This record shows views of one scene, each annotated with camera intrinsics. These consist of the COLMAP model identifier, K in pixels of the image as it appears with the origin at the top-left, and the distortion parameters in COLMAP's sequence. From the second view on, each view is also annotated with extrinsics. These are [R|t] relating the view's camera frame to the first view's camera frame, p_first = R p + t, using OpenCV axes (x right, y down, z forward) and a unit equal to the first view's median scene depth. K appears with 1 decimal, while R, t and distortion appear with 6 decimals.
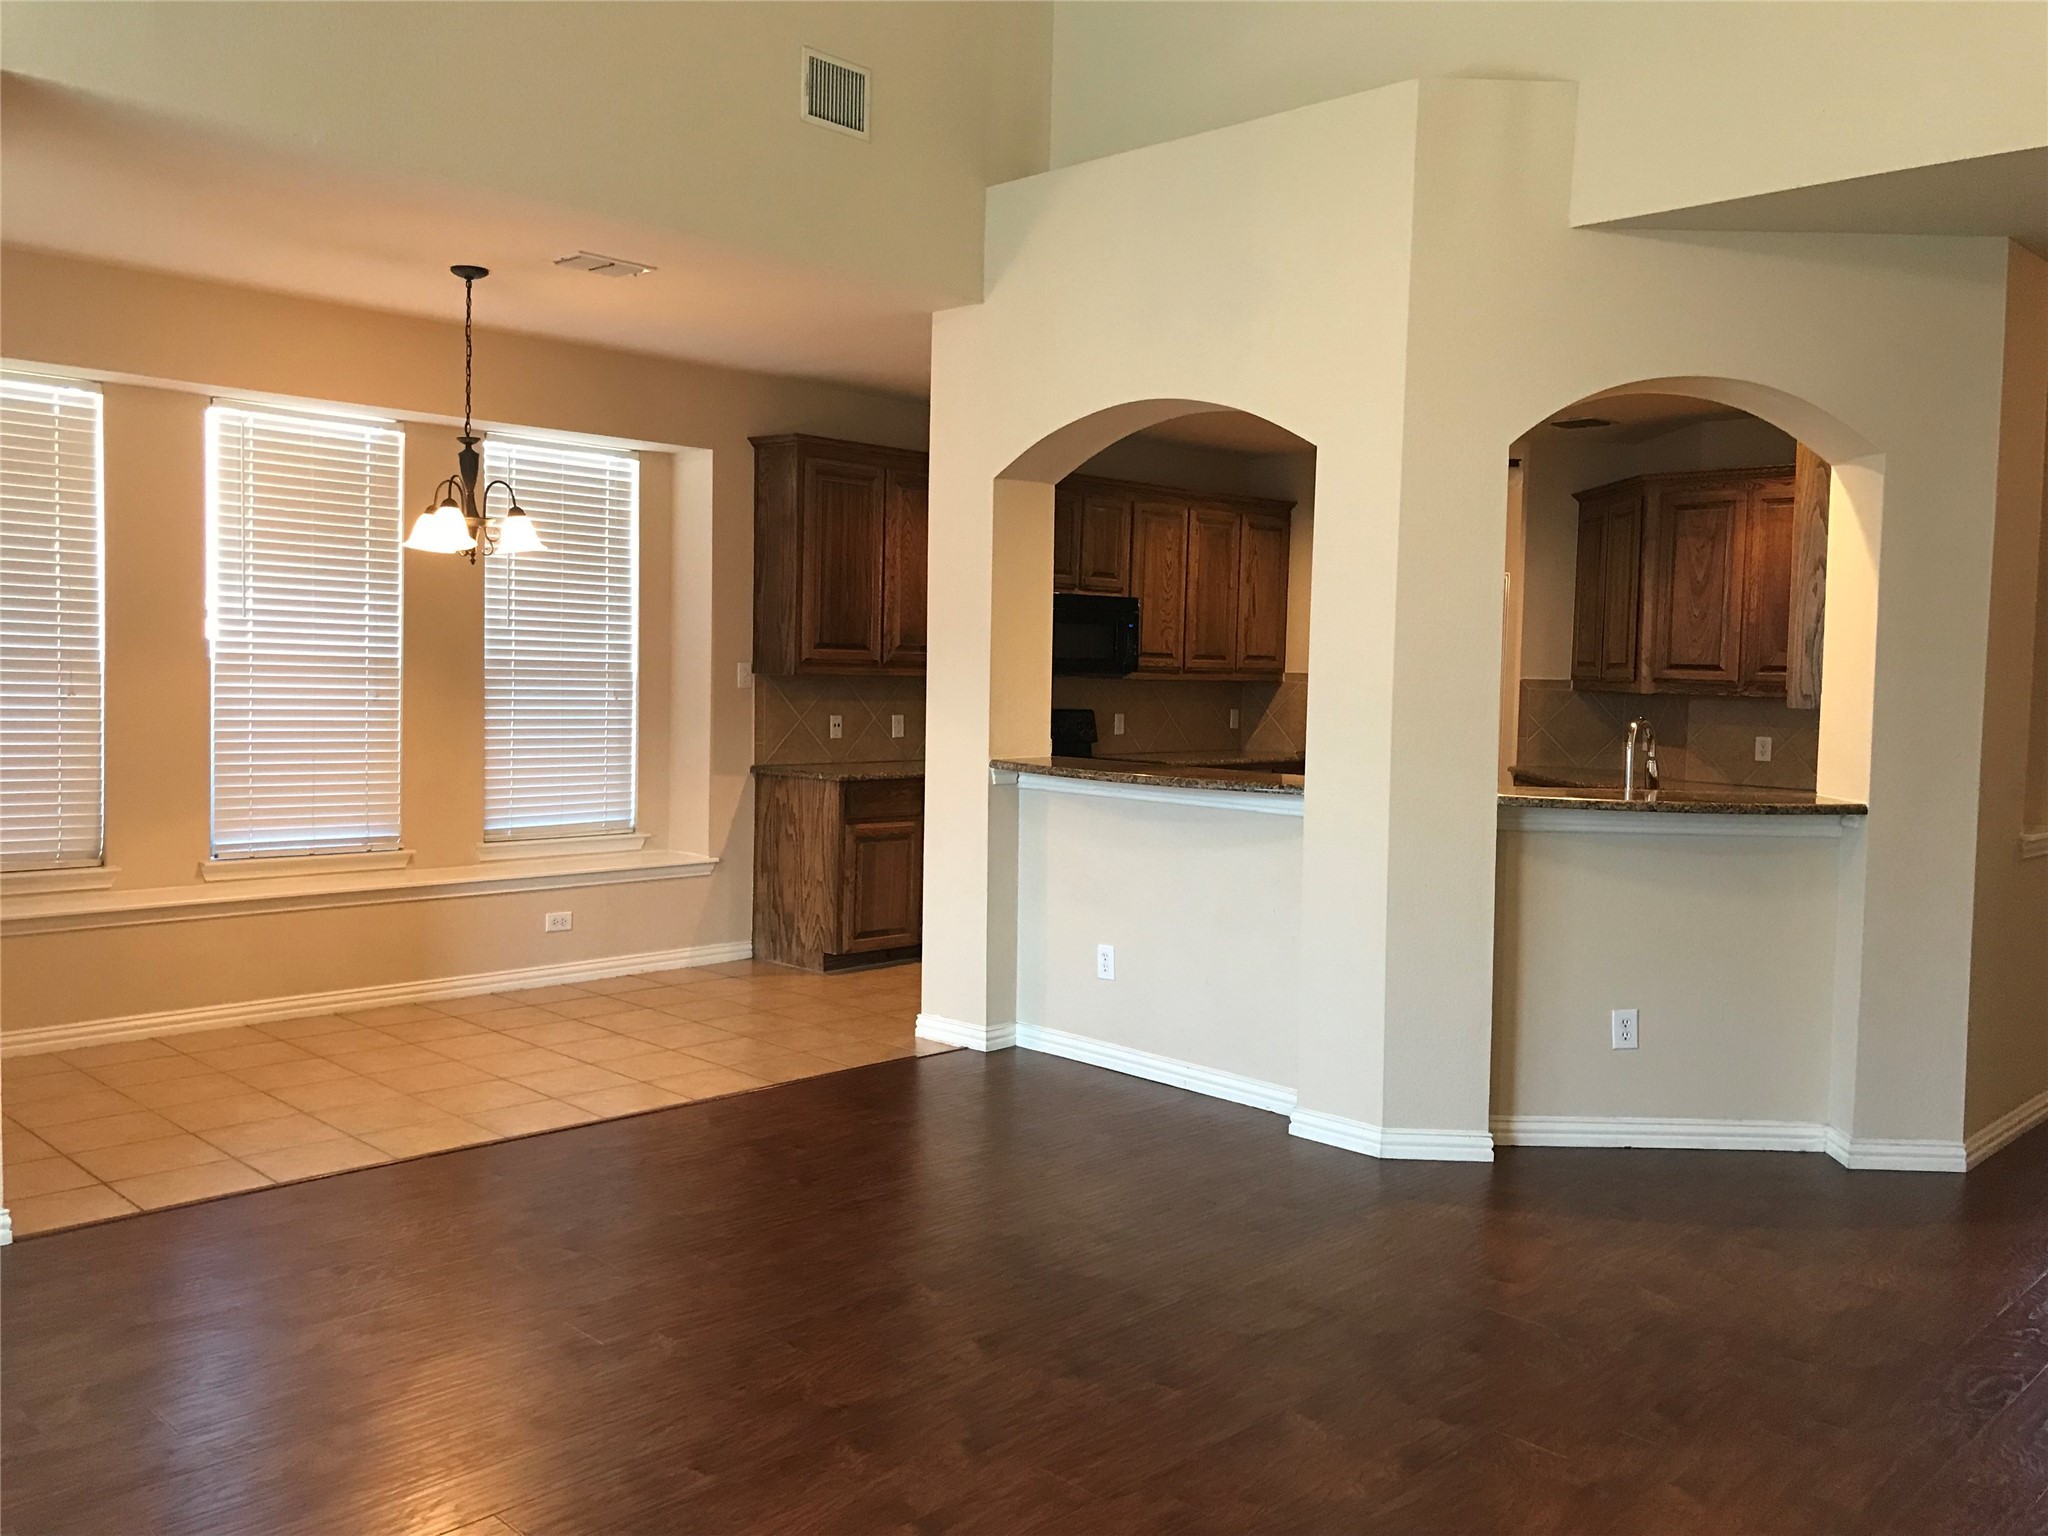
lens RADIAL K [[1705.2, 0, 1024.0], [0, 1705.2, 768.0], [0, 0, 1]] dist [-0.006764, -0.002537]
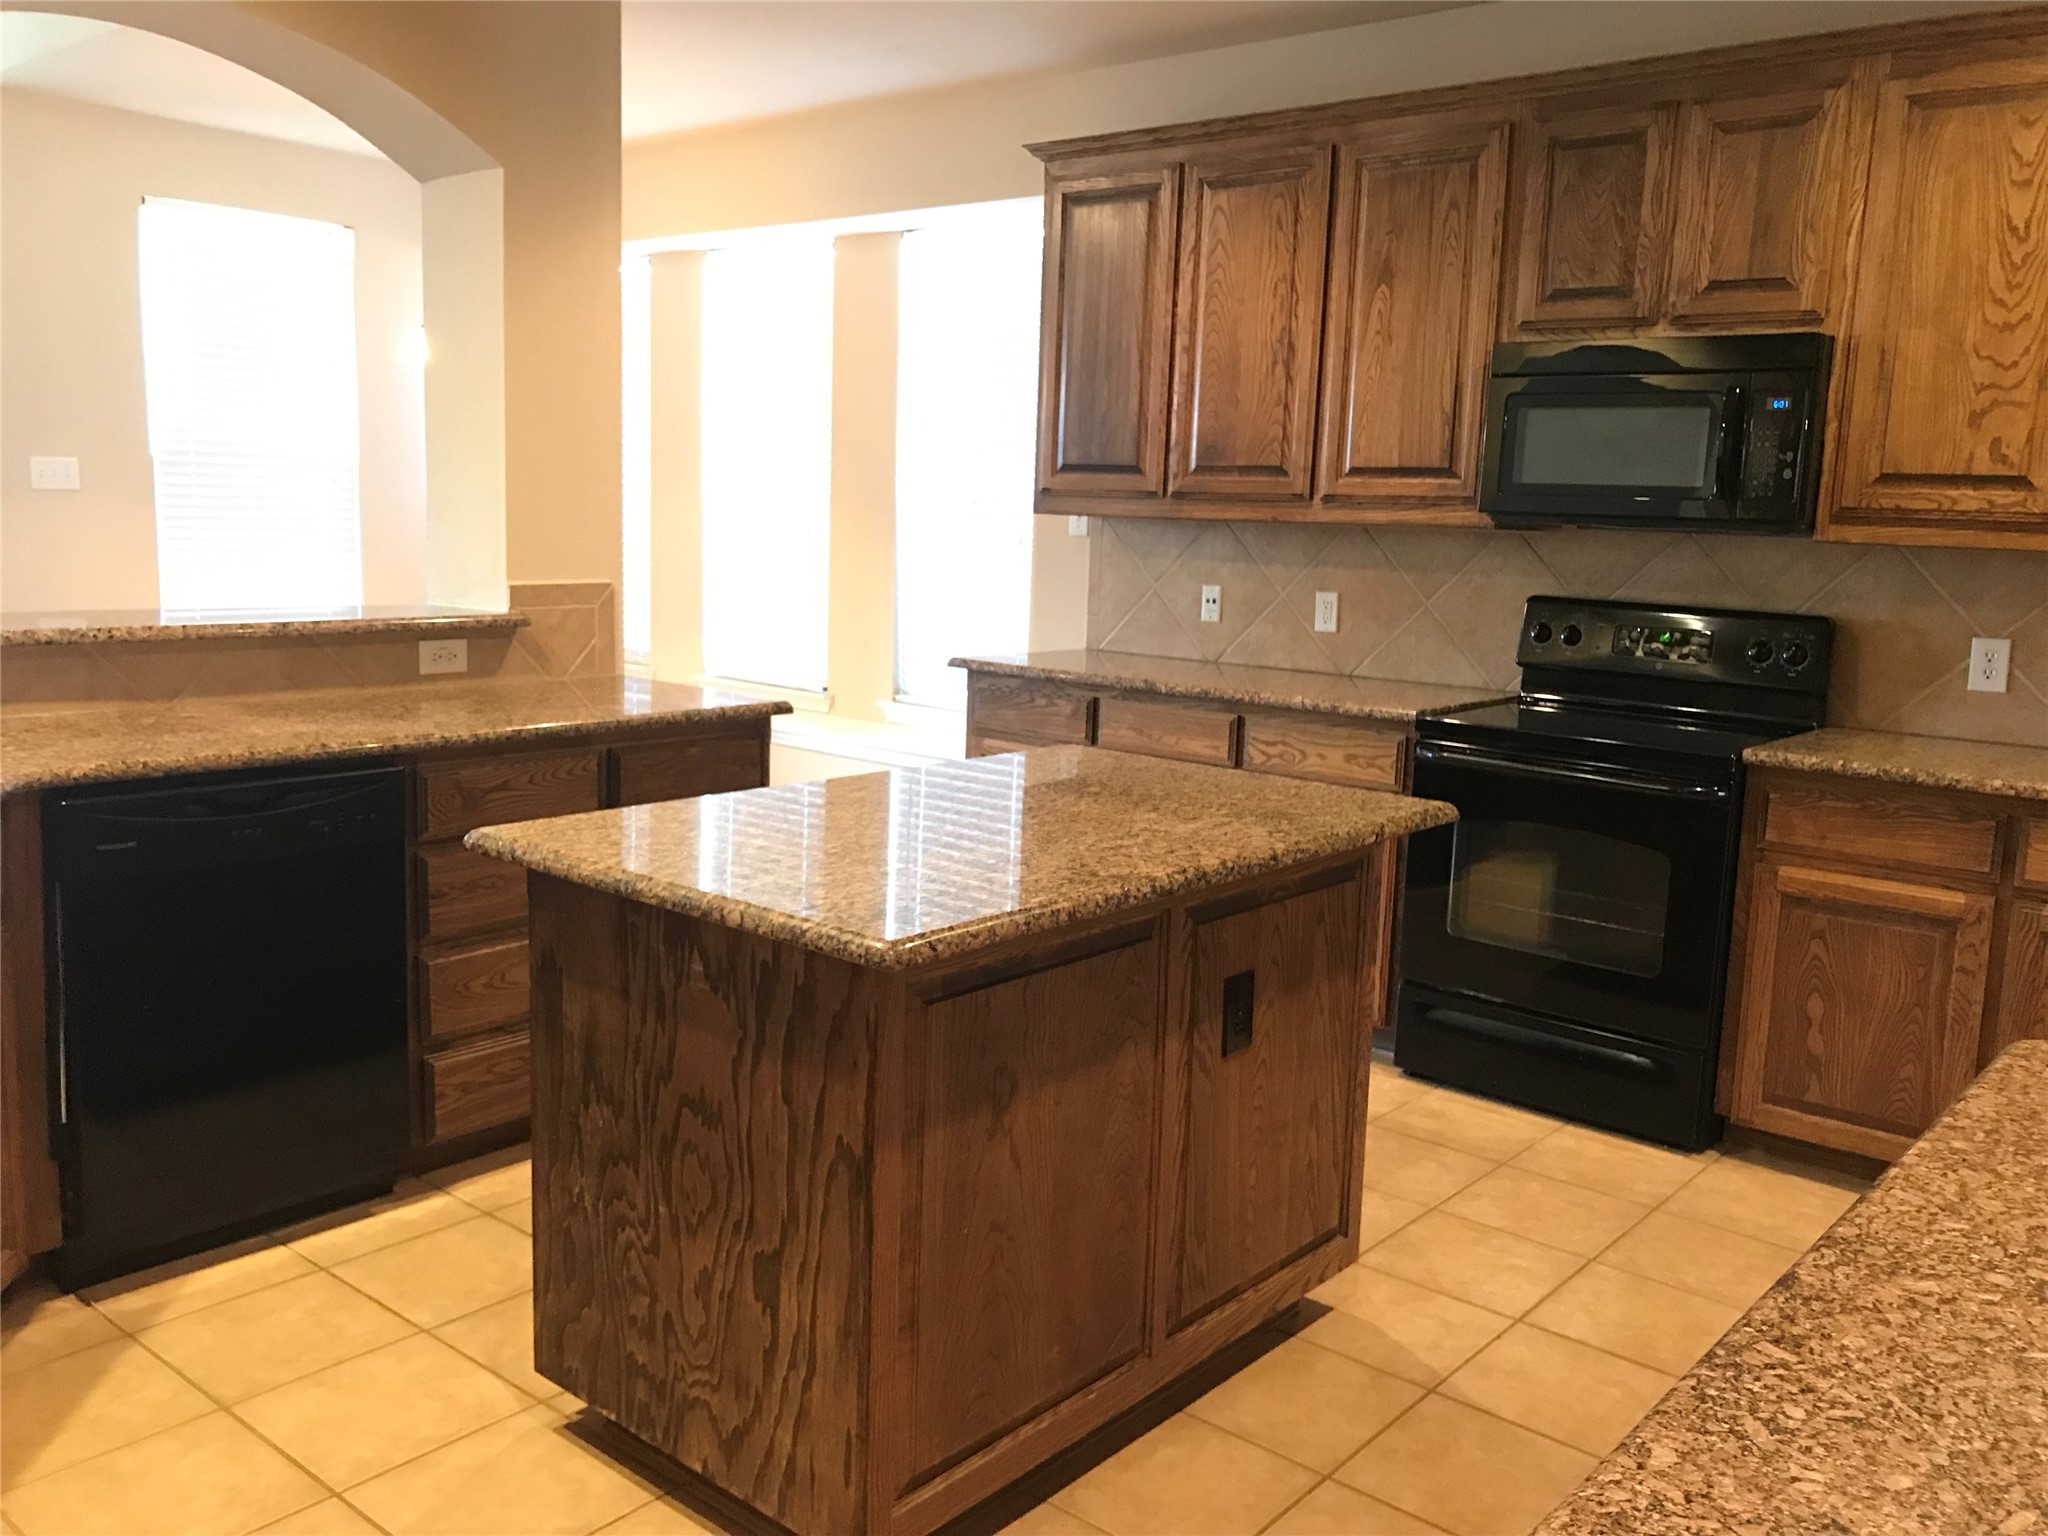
lens RADIAL K [[1705.2, 0, 1024.0], [0, 1705.2, 768.0], [0, 0, 1]] dist [-0.006764, -0.002537]
pose [[0.067802, 0.133609, -0.988712, 0.506251], [-0.090520, 0.987729, 0.127268, -0.037707], [0.993584, 0.080869, 0.079064, 0.885825]]
